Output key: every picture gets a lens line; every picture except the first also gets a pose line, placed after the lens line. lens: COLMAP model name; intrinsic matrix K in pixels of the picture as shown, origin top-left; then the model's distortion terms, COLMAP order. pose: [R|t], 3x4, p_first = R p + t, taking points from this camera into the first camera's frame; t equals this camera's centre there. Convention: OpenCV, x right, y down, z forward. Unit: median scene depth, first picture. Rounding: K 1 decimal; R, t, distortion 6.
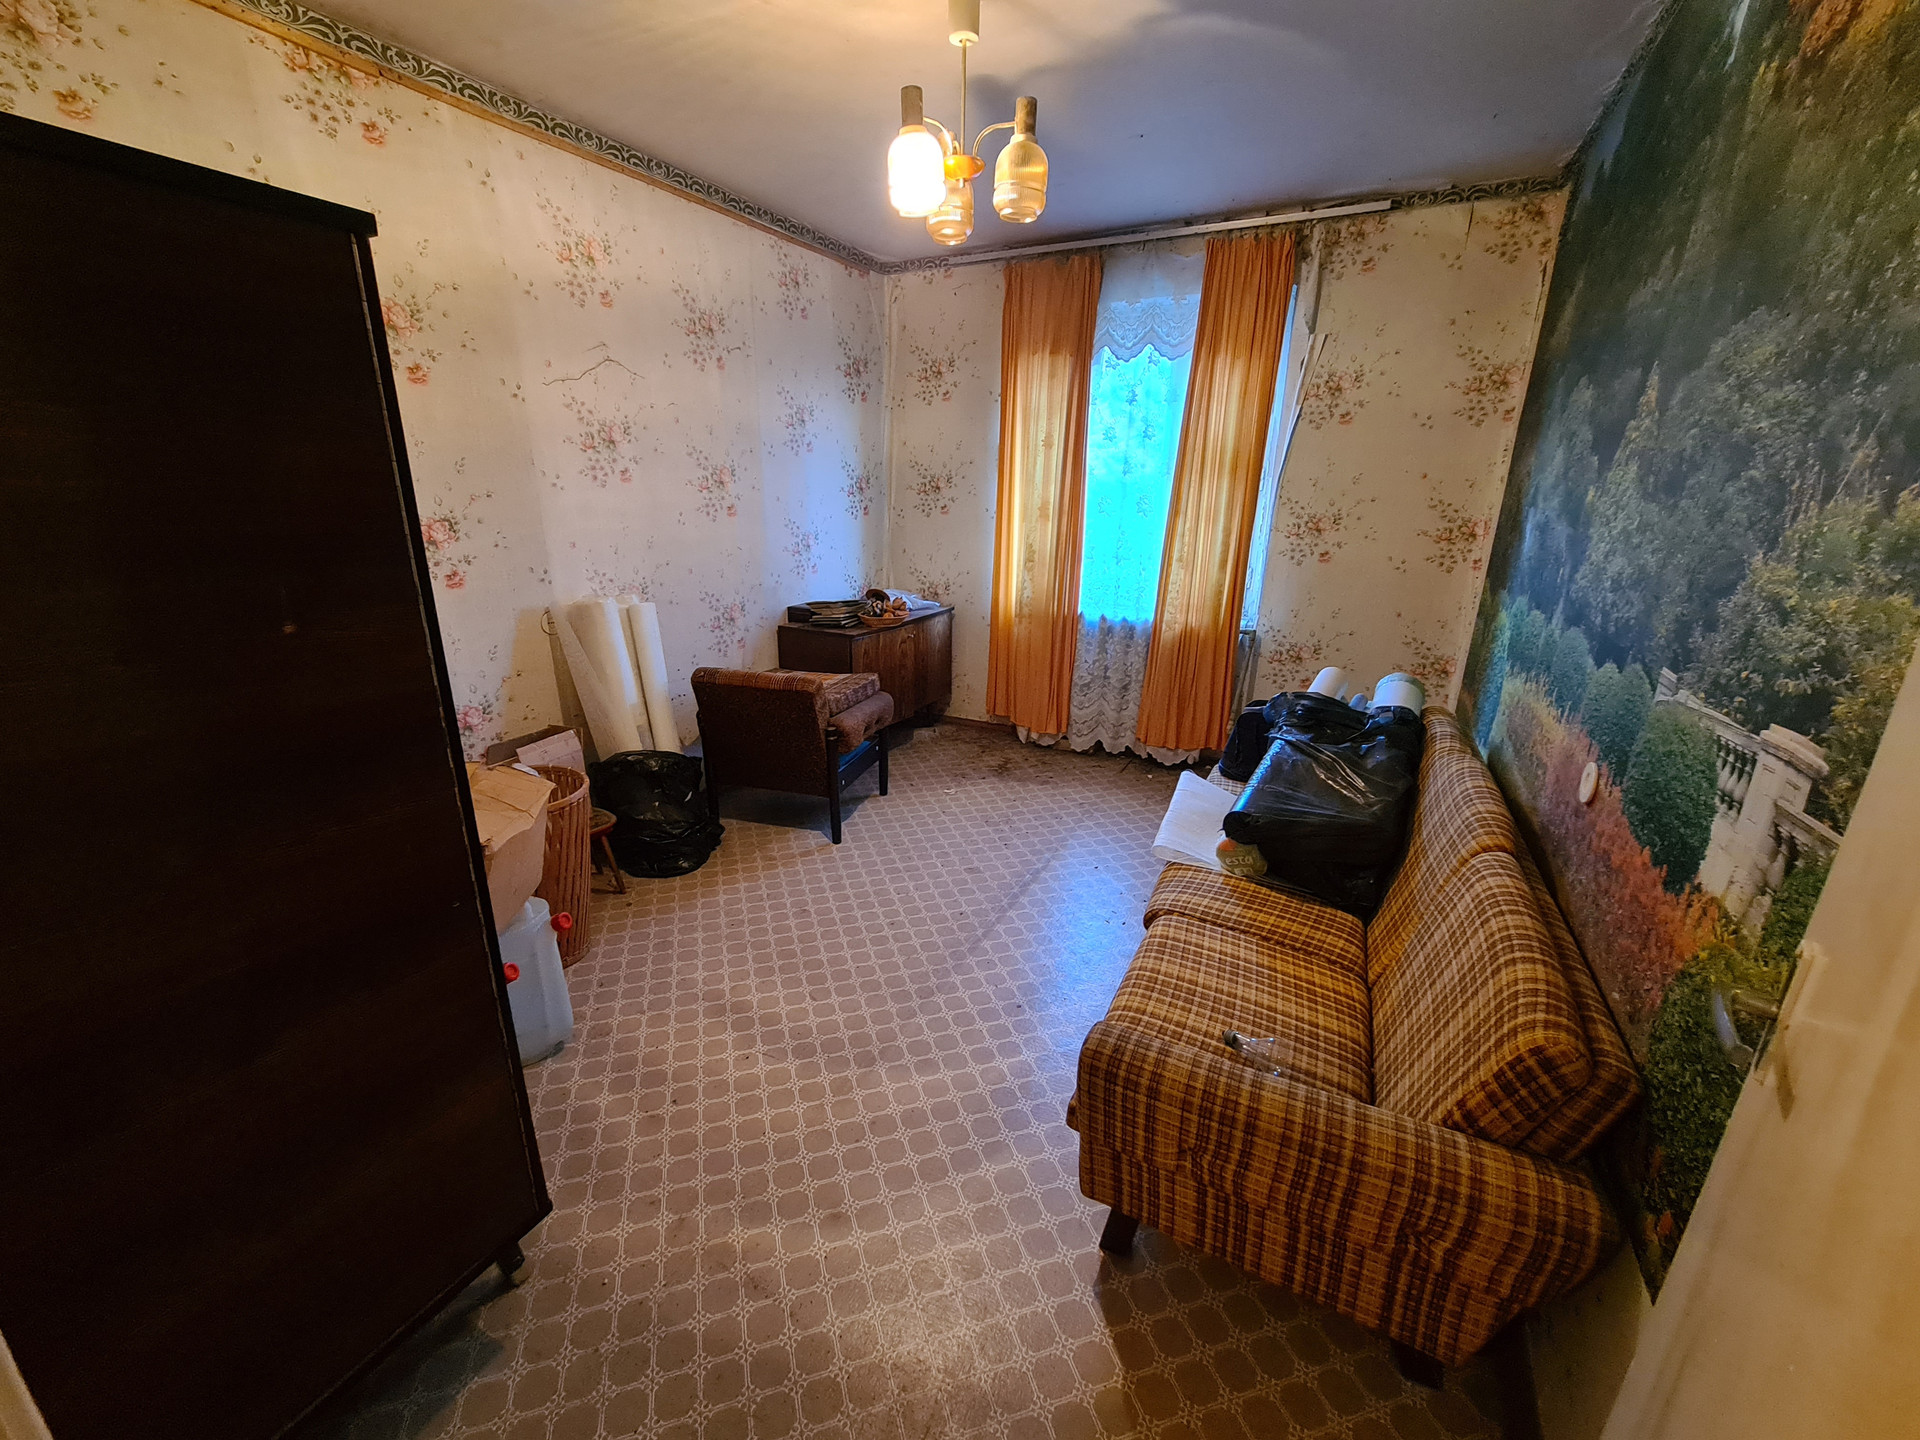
lens RADIAL K [[784.8, 0, 947.4], [0, 784.8, 724.4], [0, 0, 1]] dist [0.001556, -0.002762]
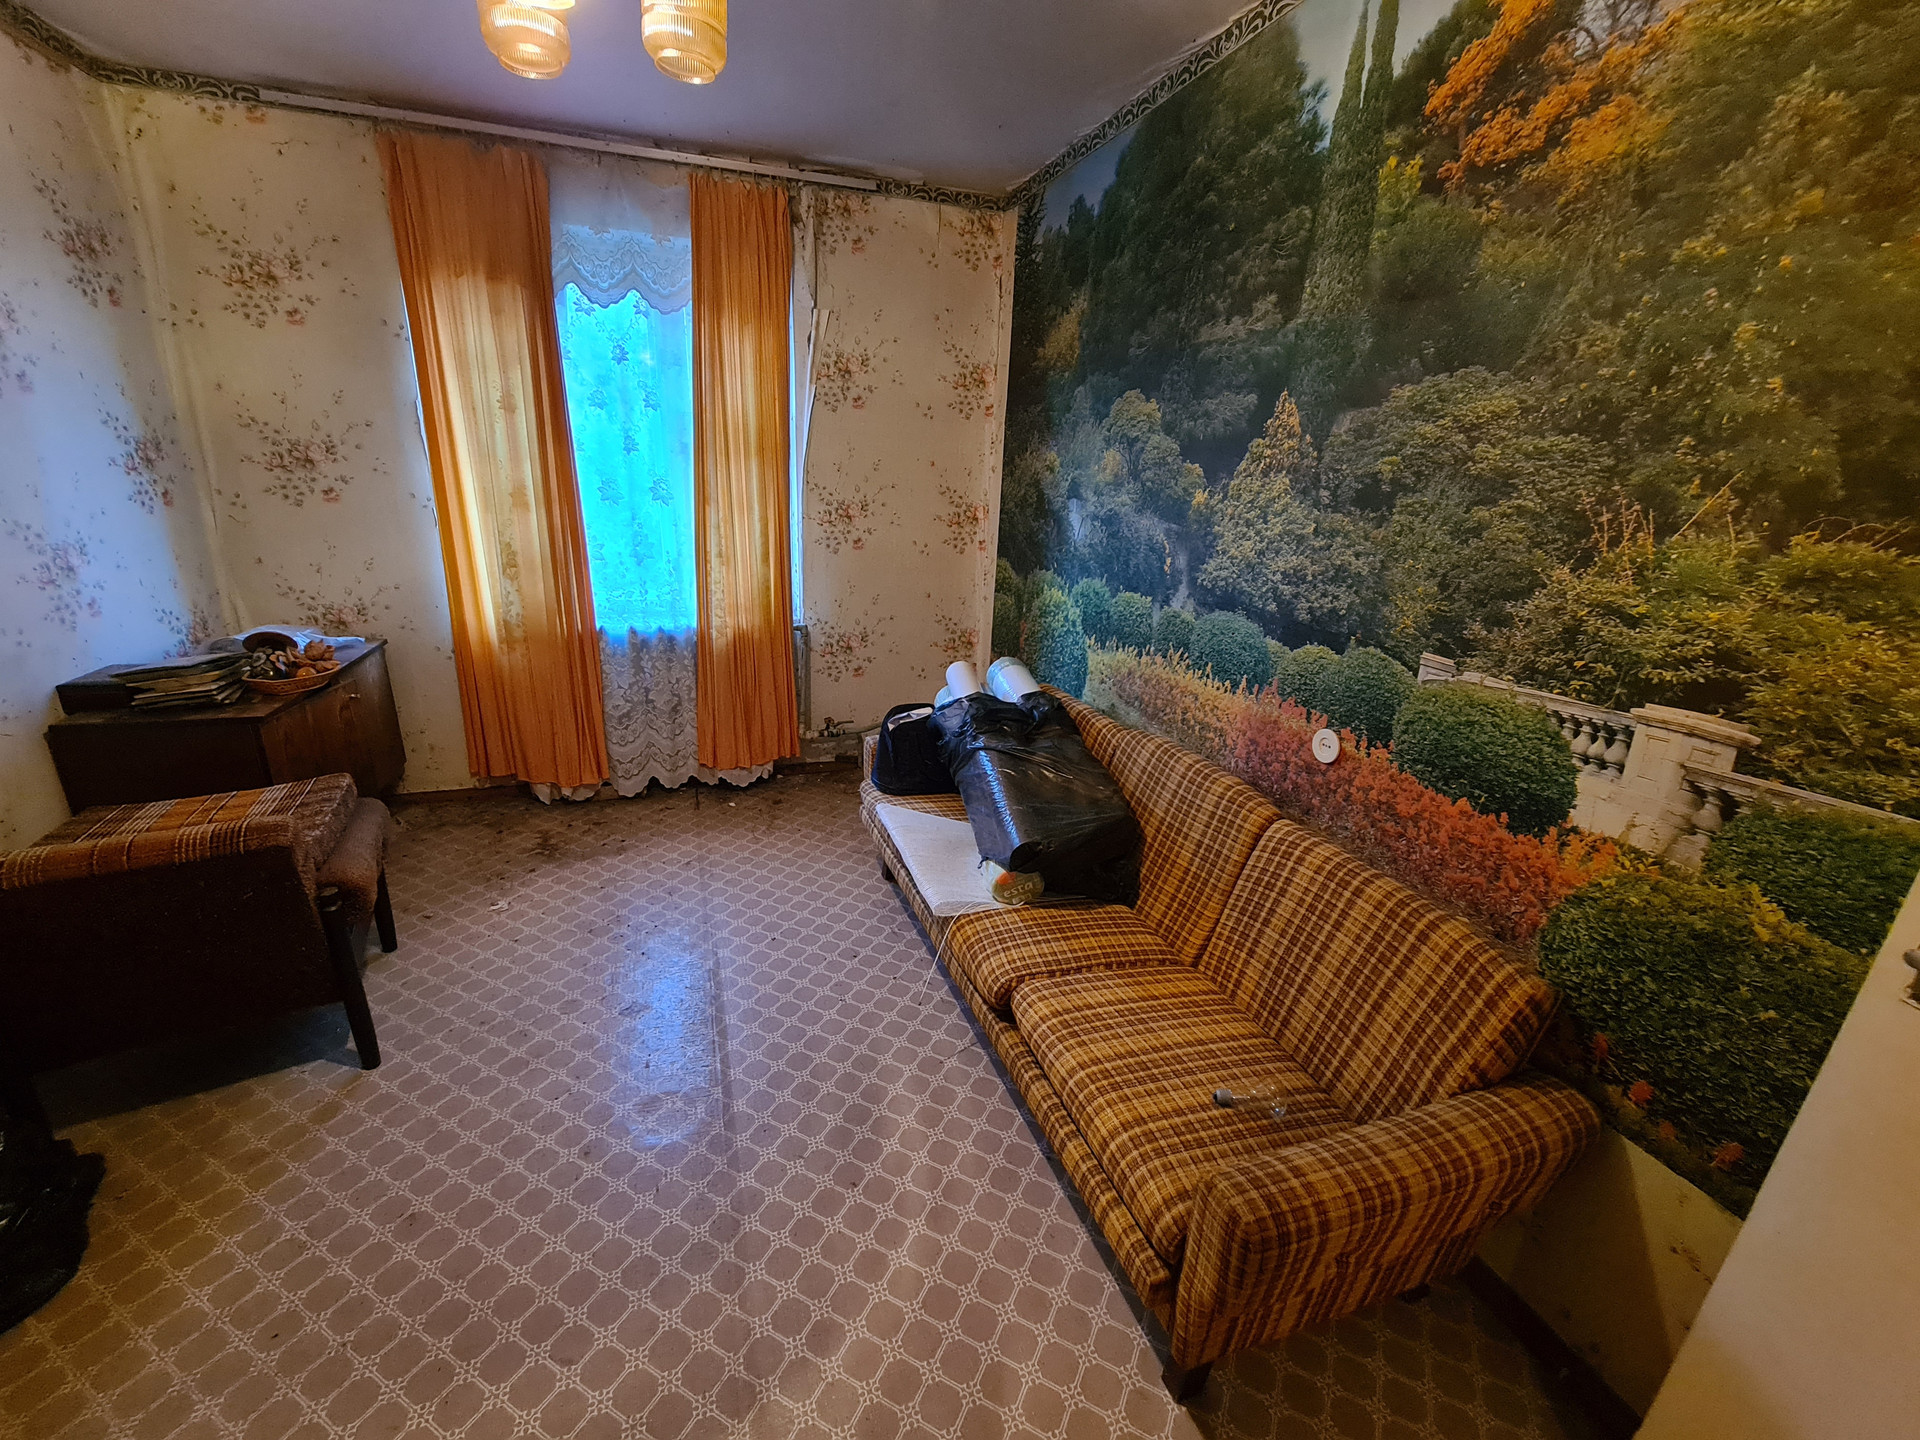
lens RADIAL K [[784.8, 0, 951.1], [0, 784.8, 729.4], [0, 0, 1]] dist [0.001556, -0.002762]
pose [[0.694331, -0.214351, 0.686992, -0.183932], [0.182001, 0.975882, 0.120543, -0.089982], [-0.696262, 0.041337, 0.716597, 0.237275]]
